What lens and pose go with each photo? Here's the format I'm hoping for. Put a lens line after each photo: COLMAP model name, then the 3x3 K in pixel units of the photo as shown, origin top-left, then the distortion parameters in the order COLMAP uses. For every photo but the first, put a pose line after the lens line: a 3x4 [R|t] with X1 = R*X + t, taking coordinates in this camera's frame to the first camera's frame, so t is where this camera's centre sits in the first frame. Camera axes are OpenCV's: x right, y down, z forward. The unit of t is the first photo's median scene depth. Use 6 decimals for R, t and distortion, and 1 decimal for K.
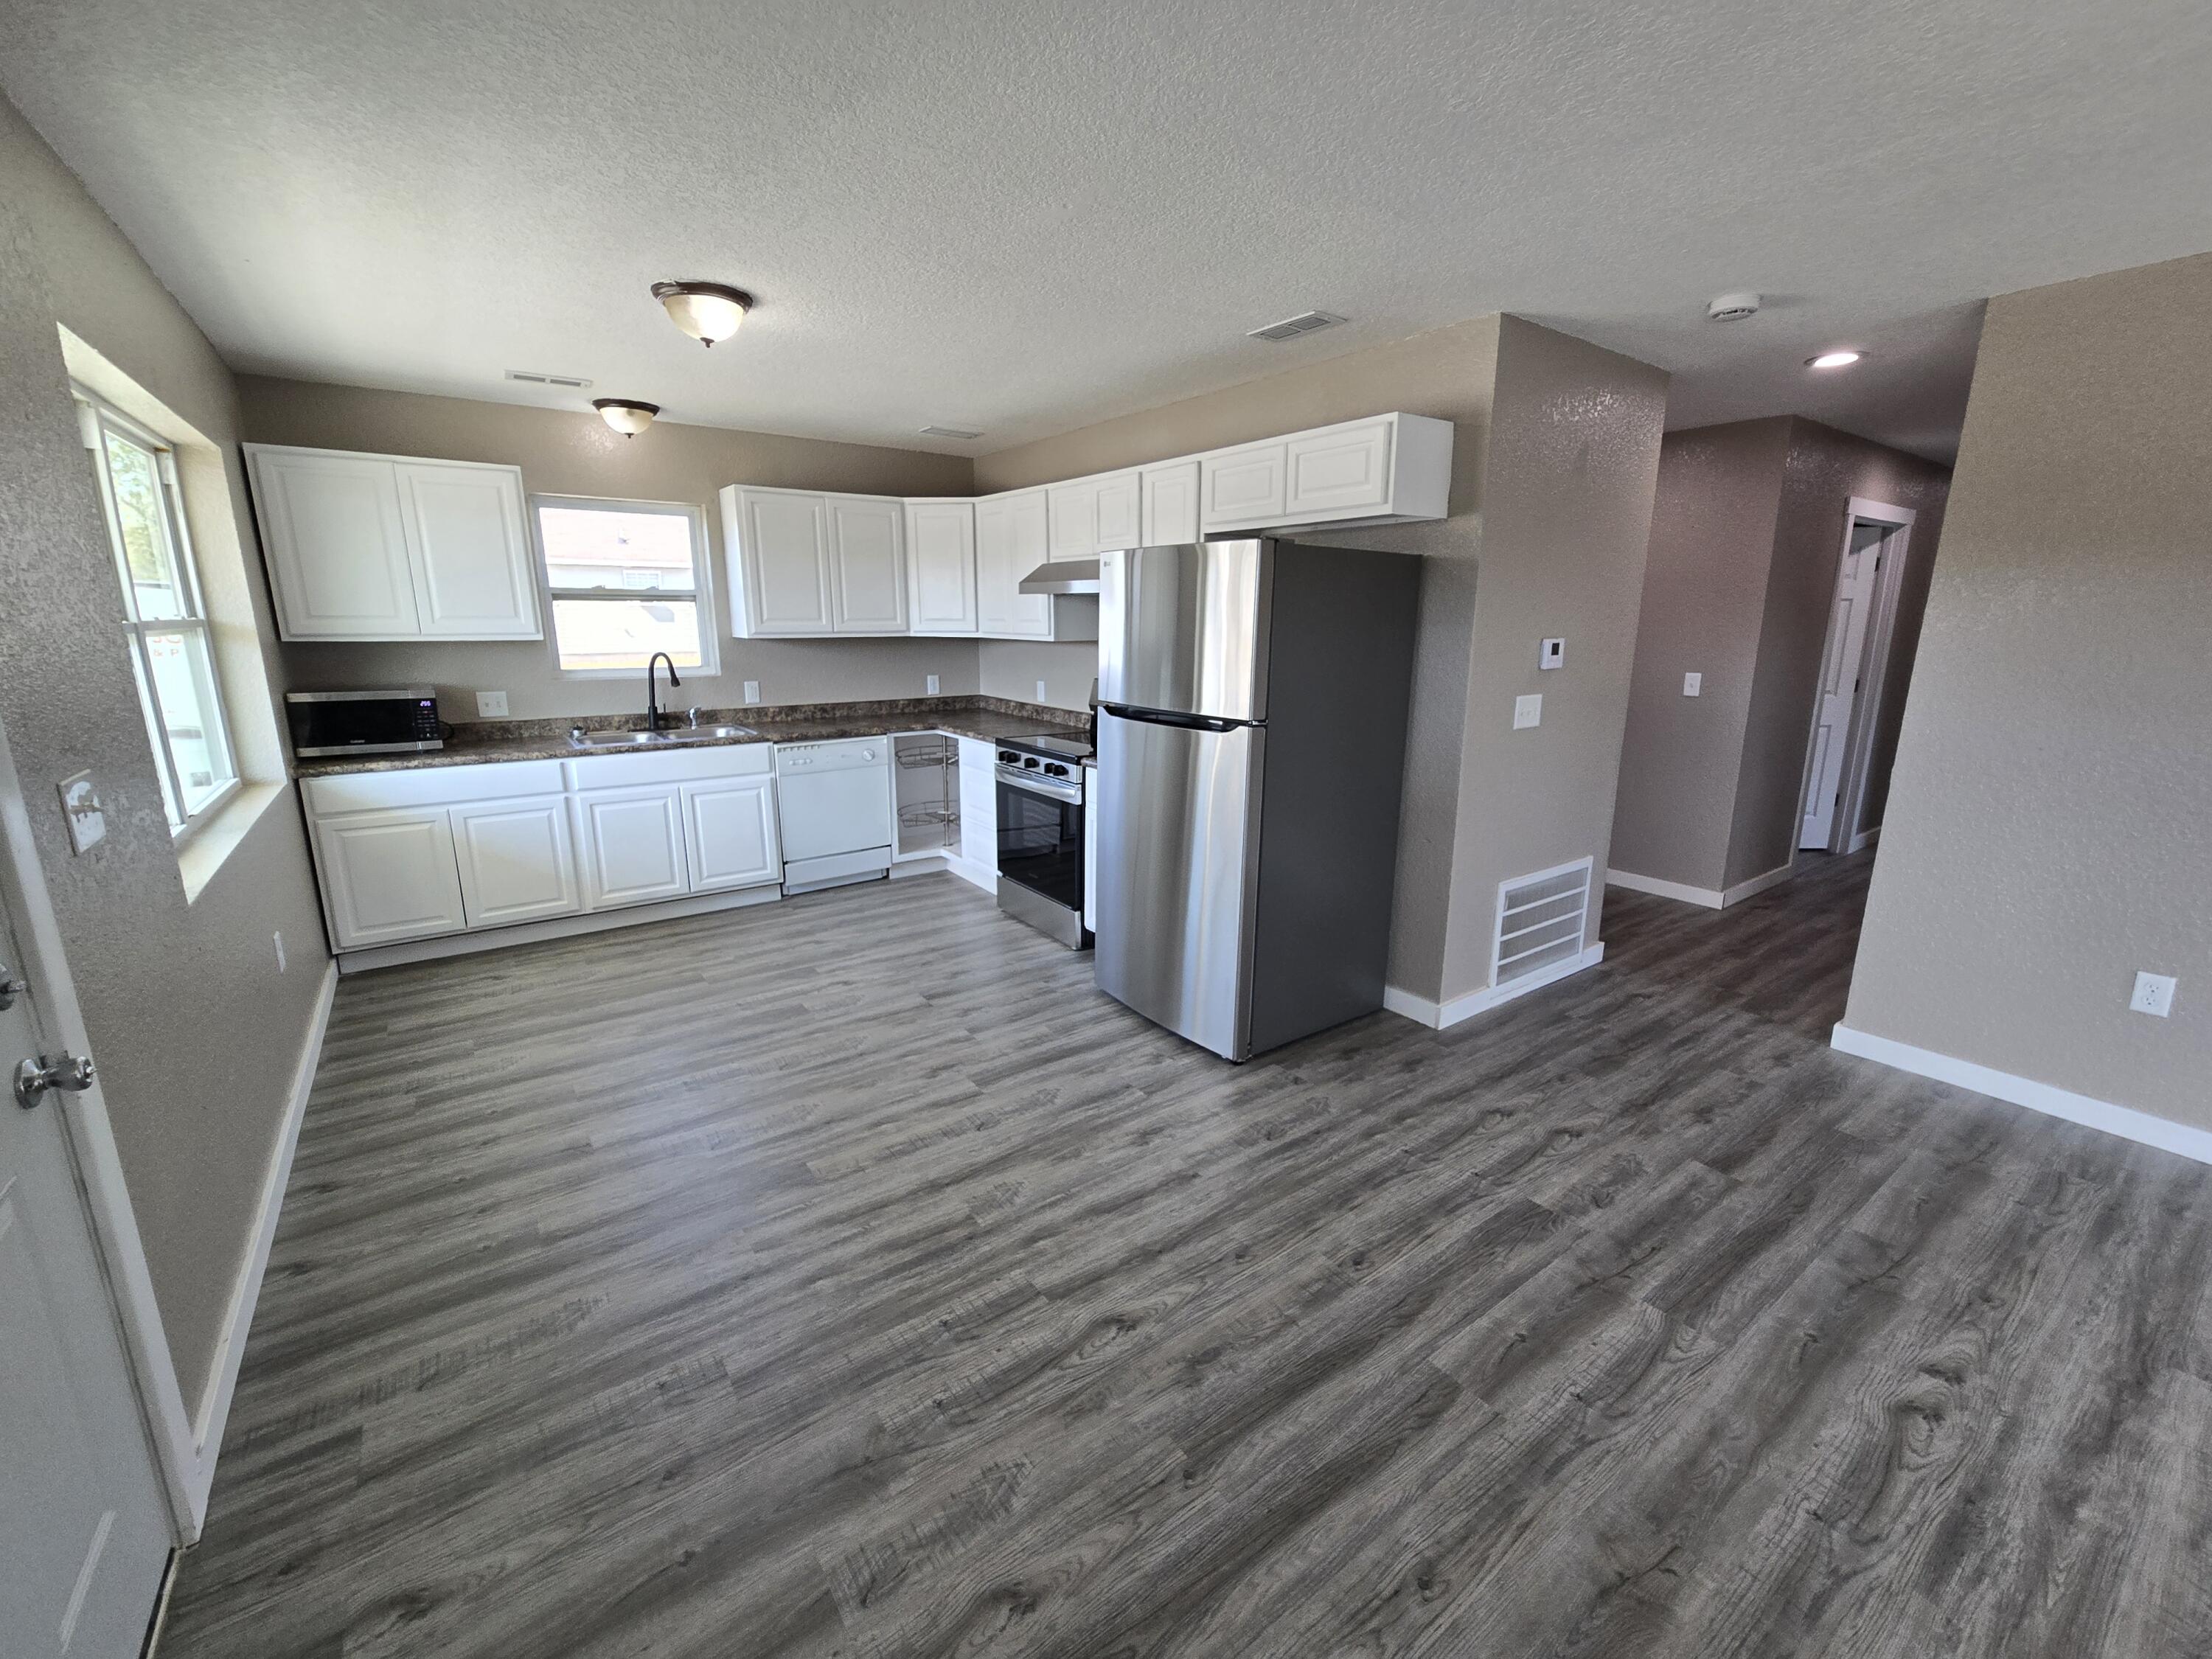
lens RADIAL K [[914.5, 0, 1117.7], [0, 914.5, 830.2], [0, 0, 1]] dist [0.001078, 0.000734]
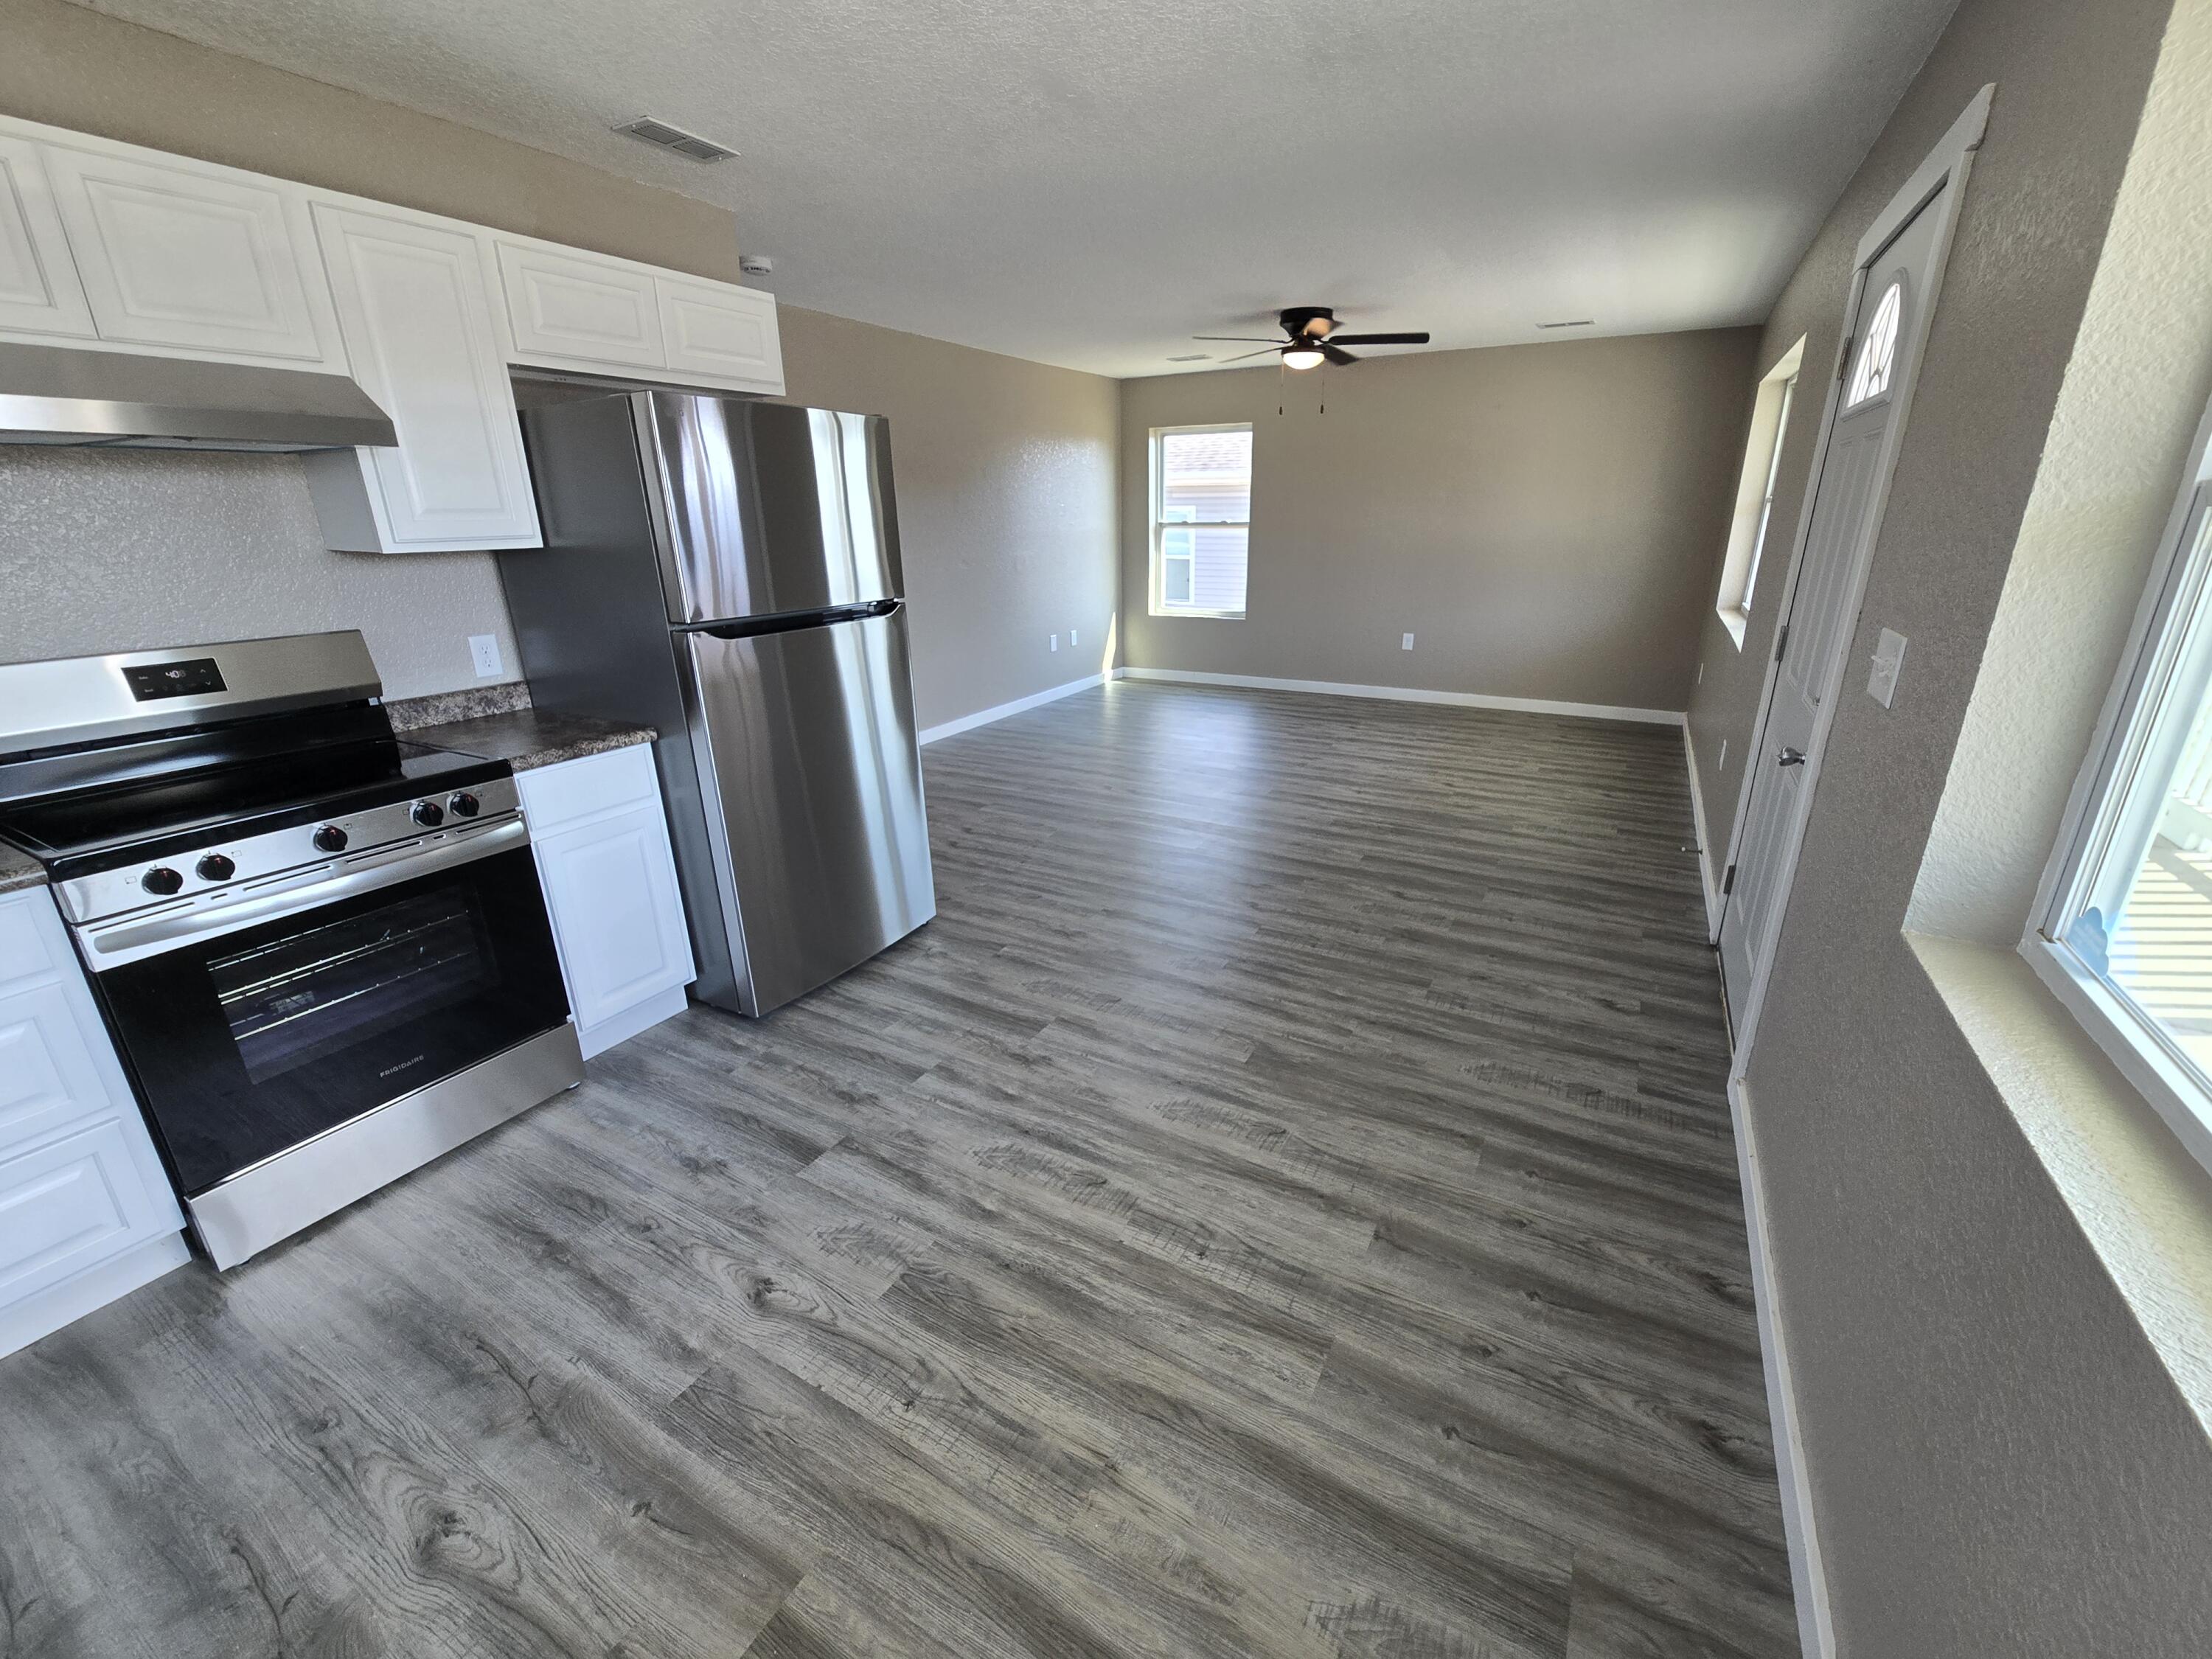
lens RADIAL K [[898.1, 0, 1131.6], [0, 898.1, 821.2], [0, 0, 1]] dist [-0.000790, -0.000021]
pose [[-0.425738, -0.296248, 0.854976, -0.897719], [0.214187, 0.885038, 0.413319, -0.252671], [-0.879131, 0.359090, -0.313342, 1.138769]]
